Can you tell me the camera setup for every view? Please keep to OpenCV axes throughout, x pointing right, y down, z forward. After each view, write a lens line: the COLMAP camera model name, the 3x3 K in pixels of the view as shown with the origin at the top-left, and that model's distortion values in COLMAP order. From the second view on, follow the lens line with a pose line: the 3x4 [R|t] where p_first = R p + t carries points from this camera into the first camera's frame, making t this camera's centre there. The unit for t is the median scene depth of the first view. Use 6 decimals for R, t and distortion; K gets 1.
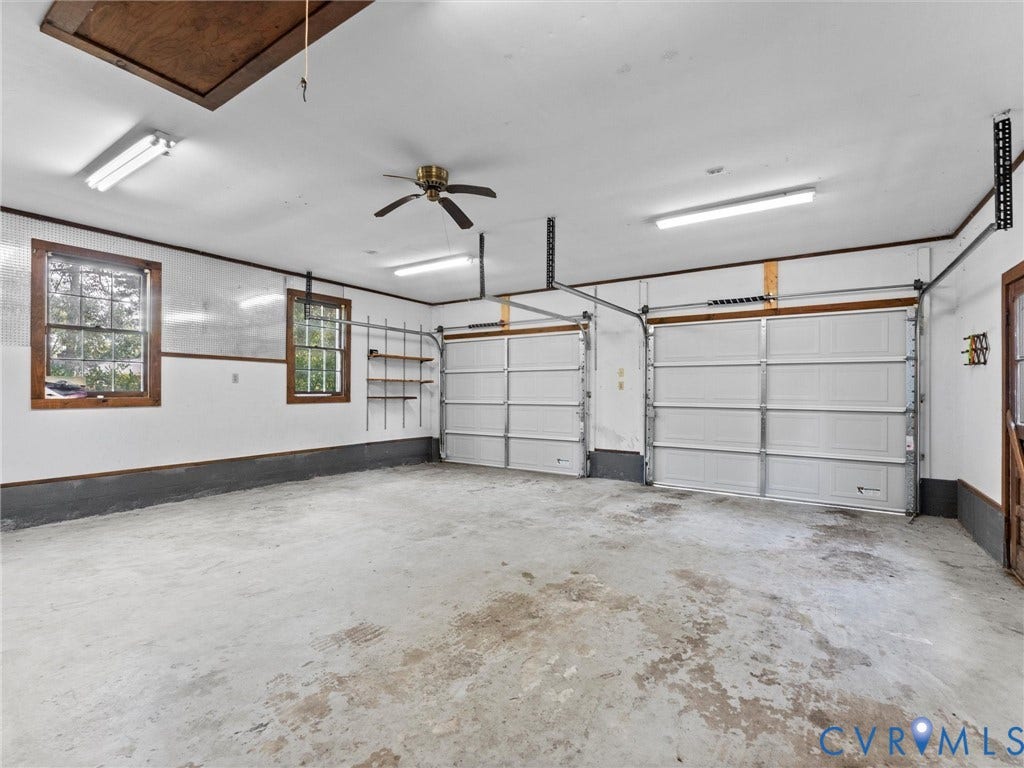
lens RADIAL K [[474.6, 0, 509.9], [0, 474.6, 395.2], [0, 0, 1]] dist [-0.001443, -0.000532]
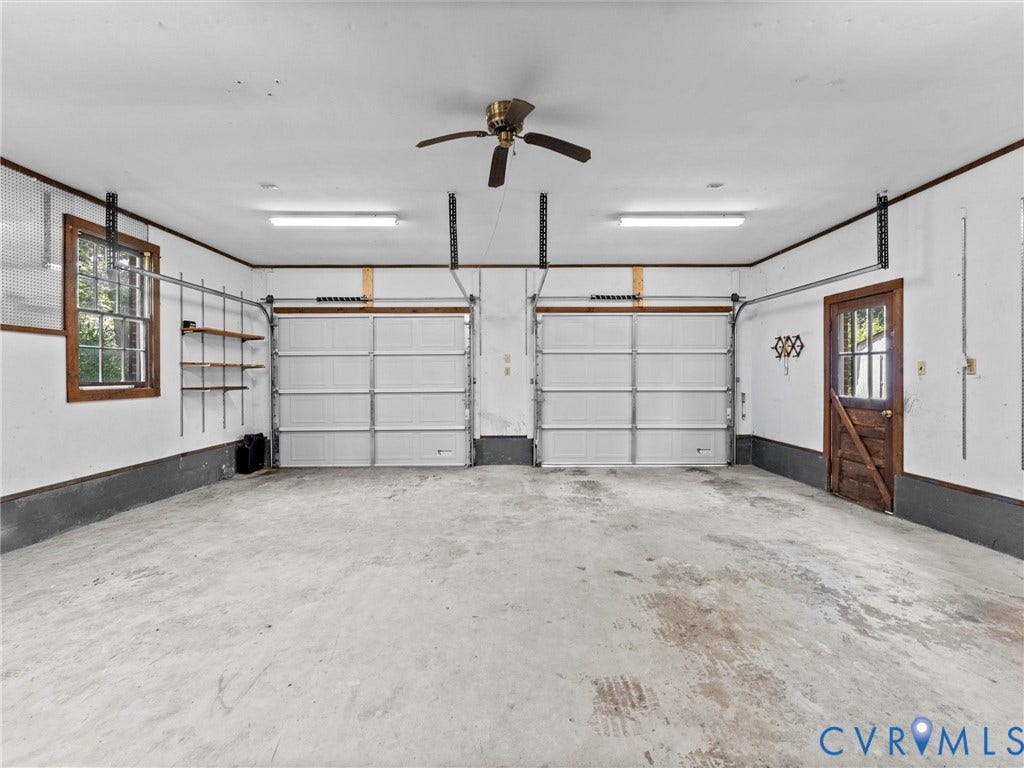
lens RADIAL K [[470.2, 0, 511.0], [0, 470.2, 384.7], [0, 0, 1]] dist [-0.001071, -0.000490]
pose [[0.828117, -0.018587, 0.560248, -0.355834], [0.012377, 0.999813, 0.014876, -0.007069], [-0.560419, -0.005384, 0.828192, 0.187355]]
